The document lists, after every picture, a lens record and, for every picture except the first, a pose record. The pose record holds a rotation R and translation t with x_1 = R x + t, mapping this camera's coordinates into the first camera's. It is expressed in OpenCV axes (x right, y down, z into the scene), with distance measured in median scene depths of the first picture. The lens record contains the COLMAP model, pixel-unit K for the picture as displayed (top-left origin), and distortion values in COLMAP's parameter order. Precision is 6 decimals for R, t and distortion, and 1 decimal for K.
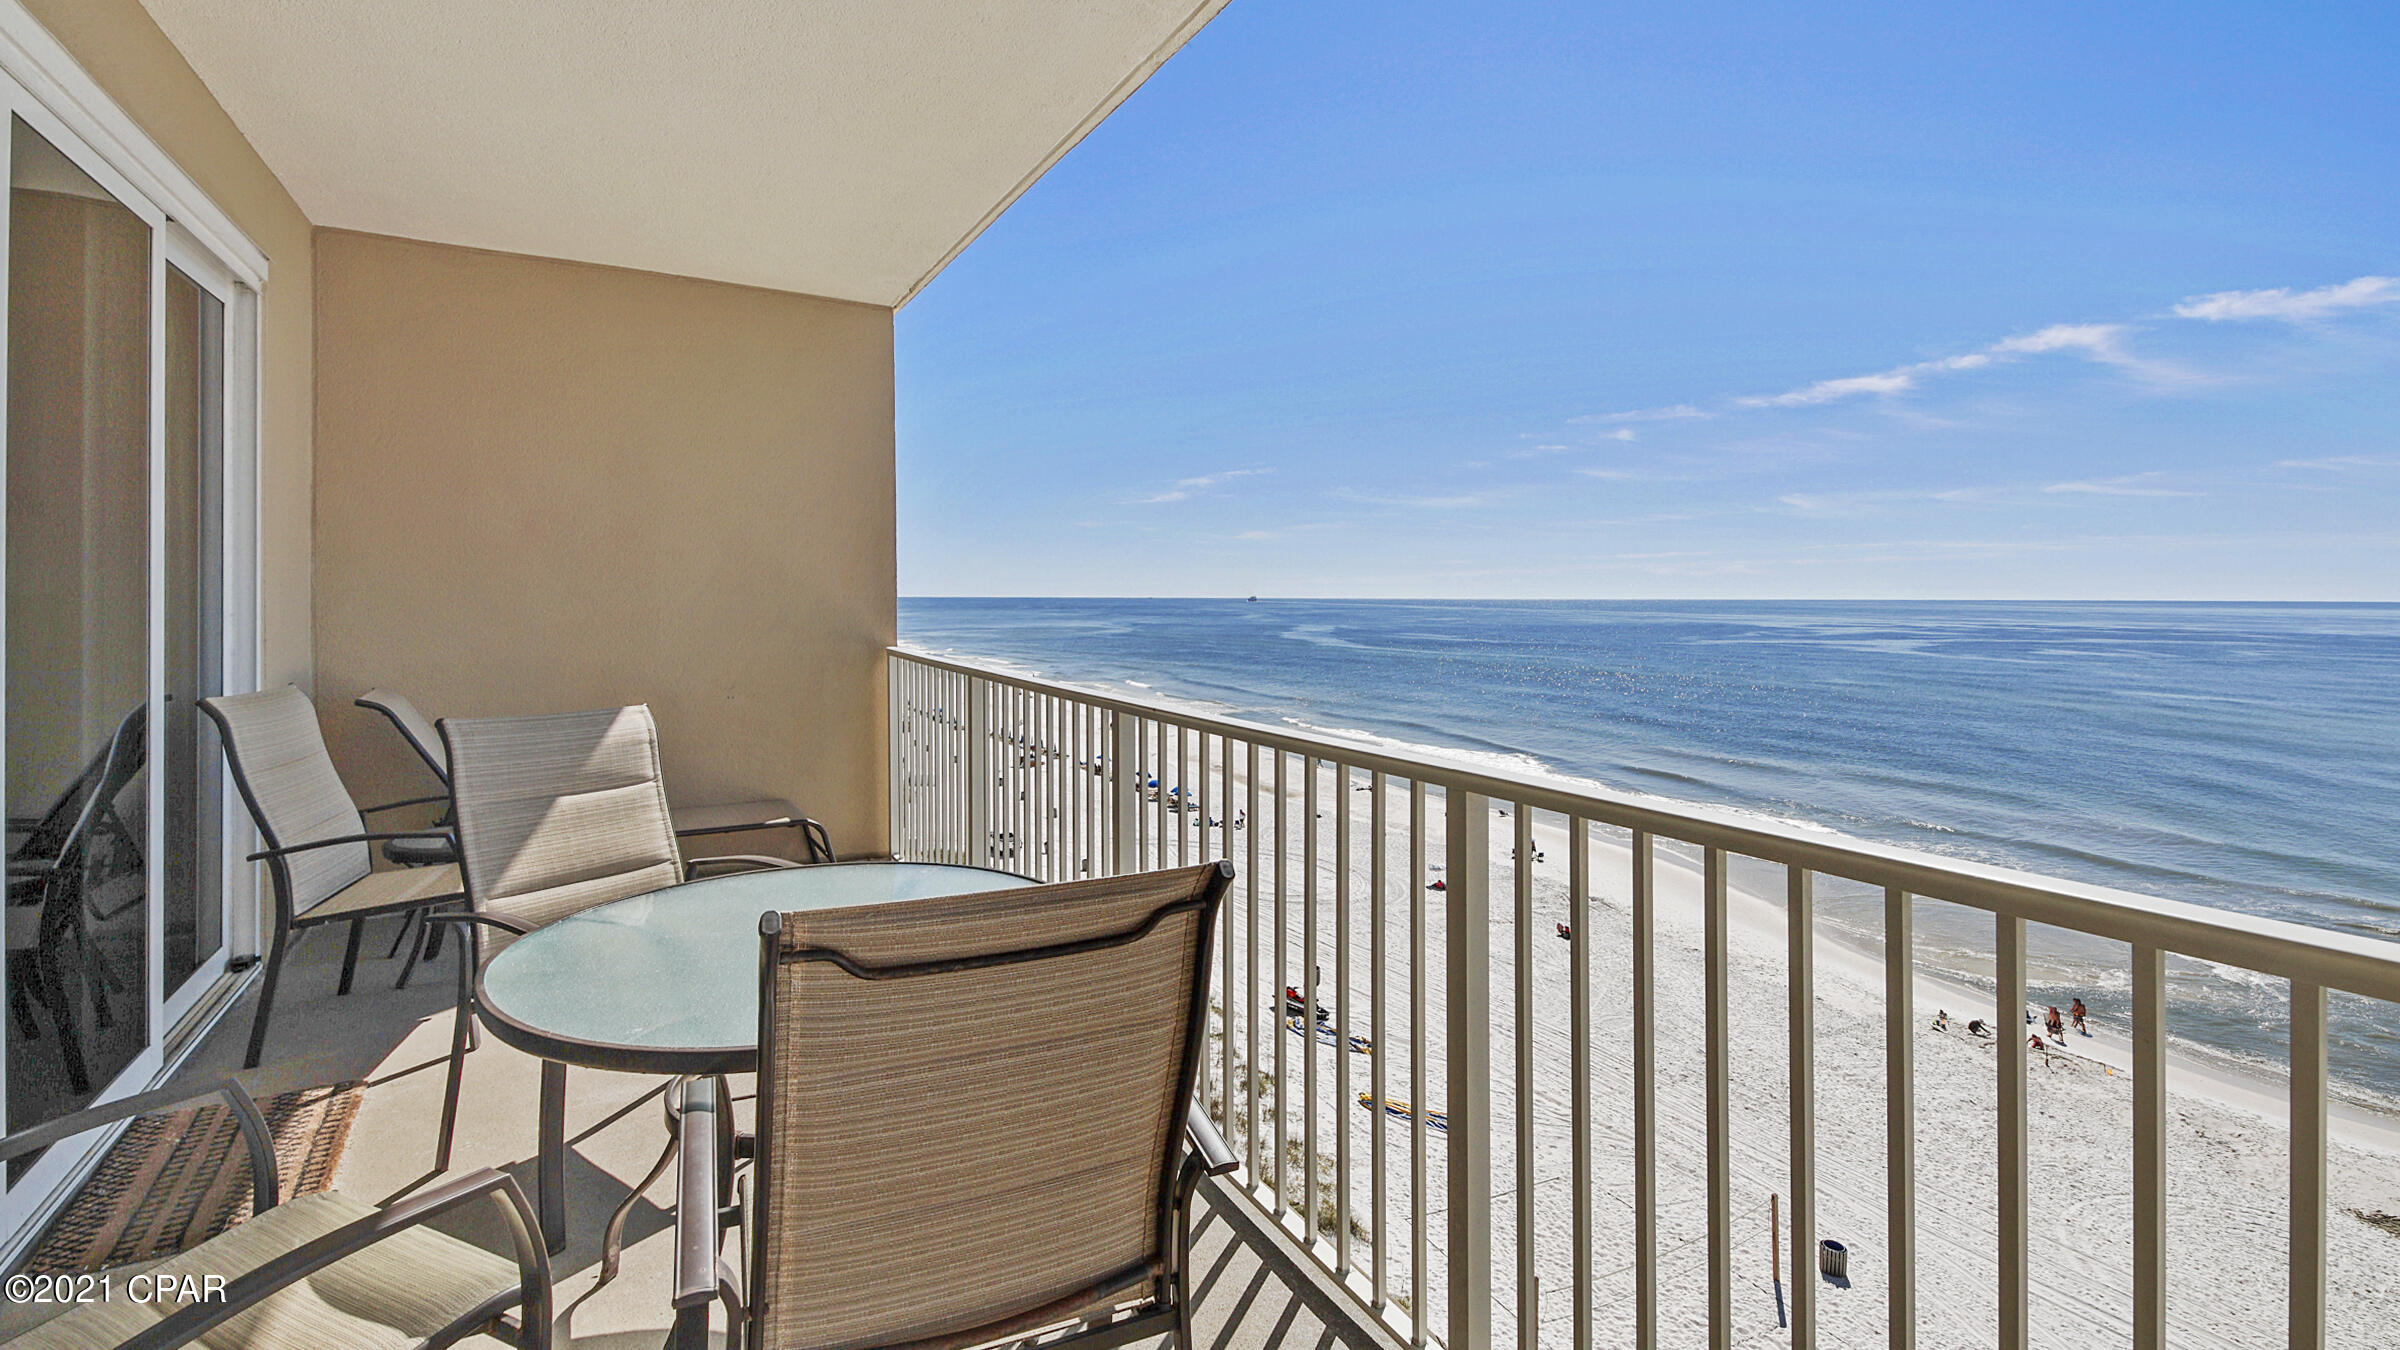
lens RADIAL K [[1192.8, 0, 1159.0], [0, 1192.8, 590.1], [0, 0, 1]] dist [0.000427, -0.012477]
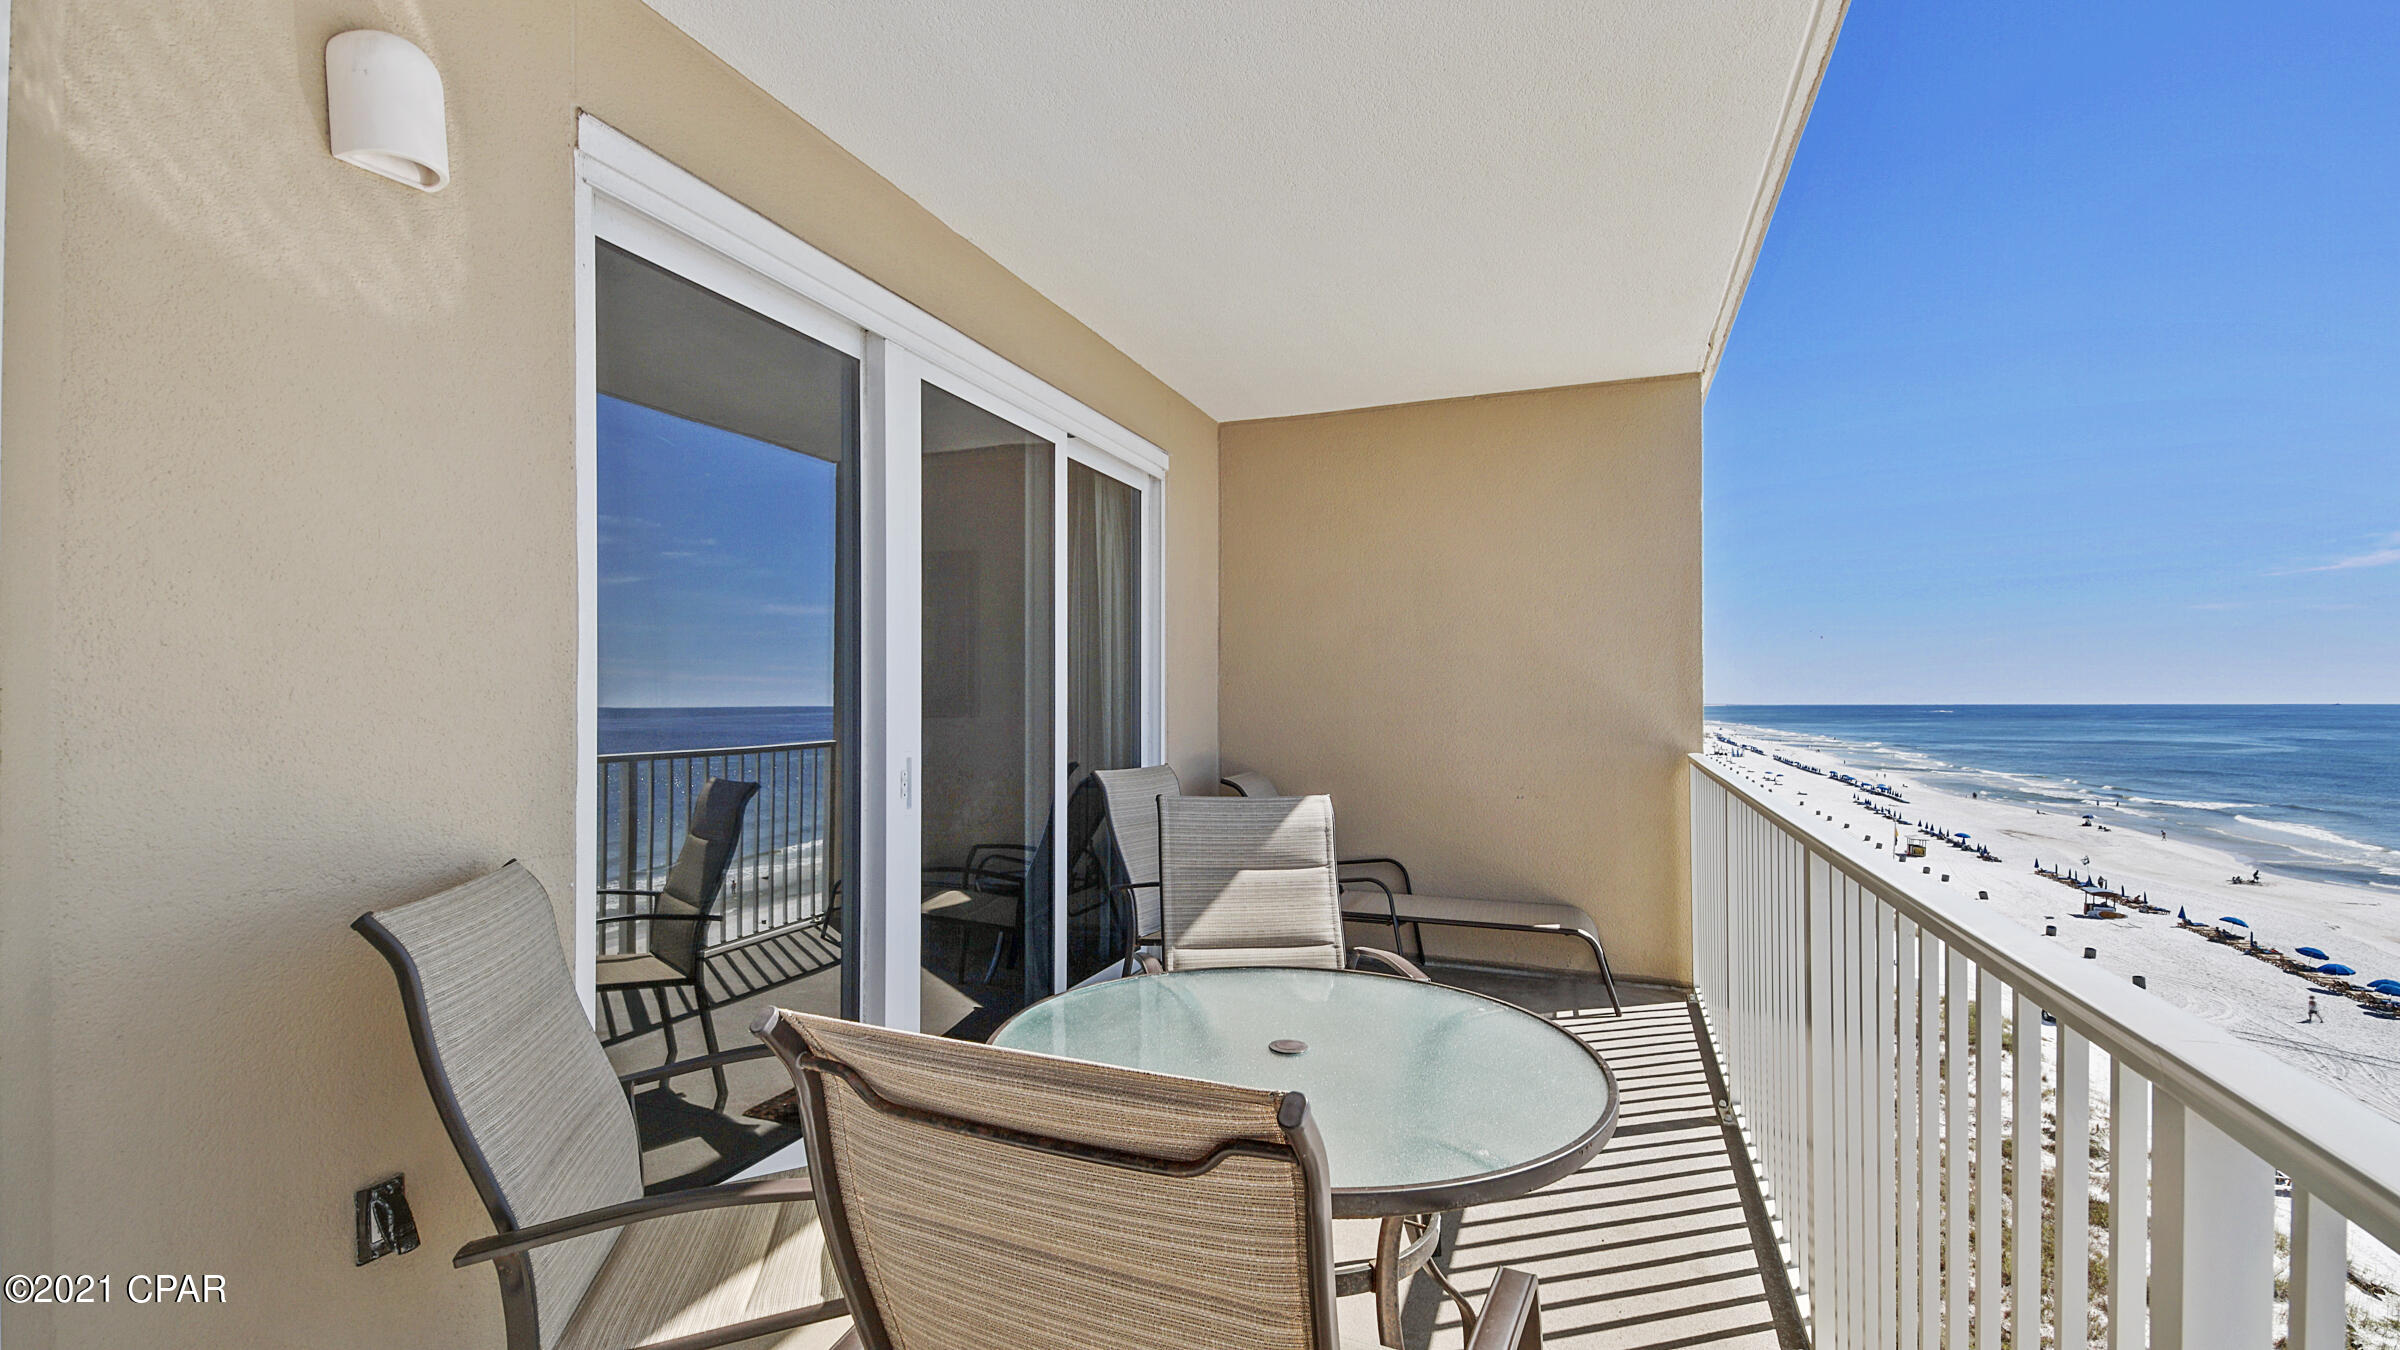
lens RADIAL K [[1024.3, 0, 1201.3], [0, 1024.3, 703.5], [0, 0, 1]] dist [0.034768, -0.016835]
pose [[0.610928, -0.004418, -0.791674, 0.170296], [0.004712, 0.999987, -0.001944, 0.010242], [0.791673, -0.002543, 0.610940, 0.248236]]
